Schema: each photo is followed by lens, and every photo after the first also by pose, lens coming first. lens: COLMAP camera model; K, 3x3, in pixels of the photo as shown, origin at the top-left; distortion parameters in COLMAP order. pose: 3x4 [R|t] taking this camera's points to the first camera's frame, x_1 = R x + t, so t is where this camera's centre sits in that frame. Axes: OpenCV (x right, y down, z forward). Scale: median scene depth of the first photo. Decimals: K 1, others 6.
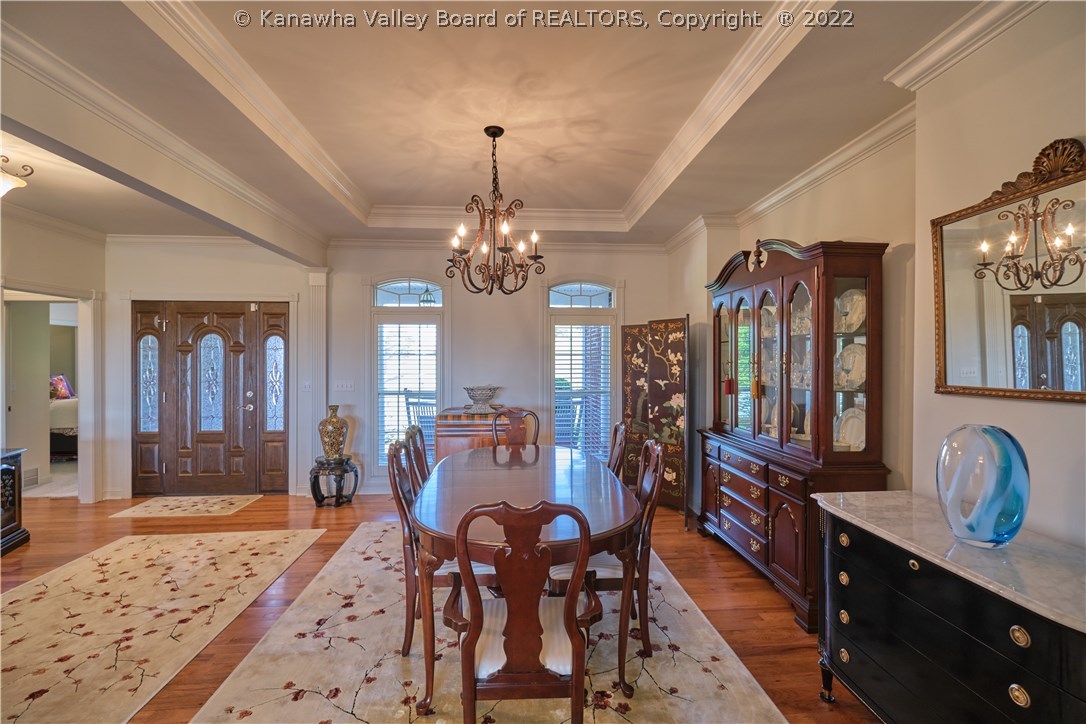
lens RADIAL K [[477.5, 0, 545.1], [0, 477.5, 359.9], [0, 0, 1]] dist [-0.005659, -0.000225]
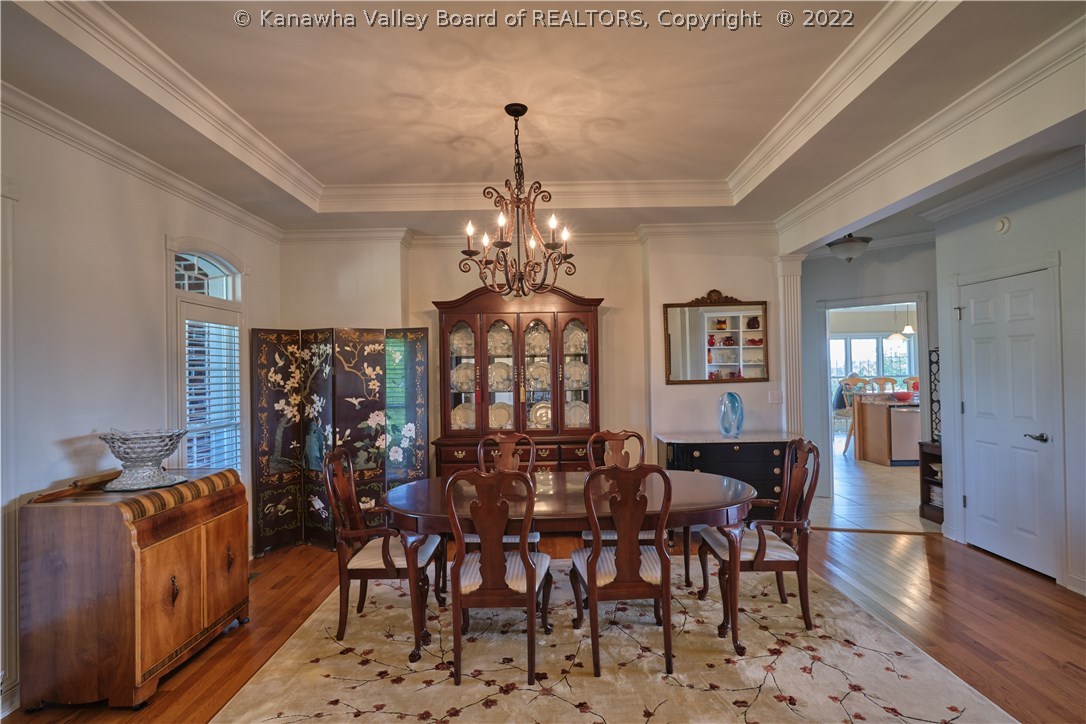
lens RADIAL K [[555.6, 0, 544.8], [0, 555.6, 362.2], [0, 0, 1]] dist [0.001822, 0.000051]
pose [[0.067573, 0.023085, 0.997447, -0.762219], [0.019161, 0.999518, -0.024431, 0.008880], [-0.997530, 0.020763, 0.067098, 0.605613]]
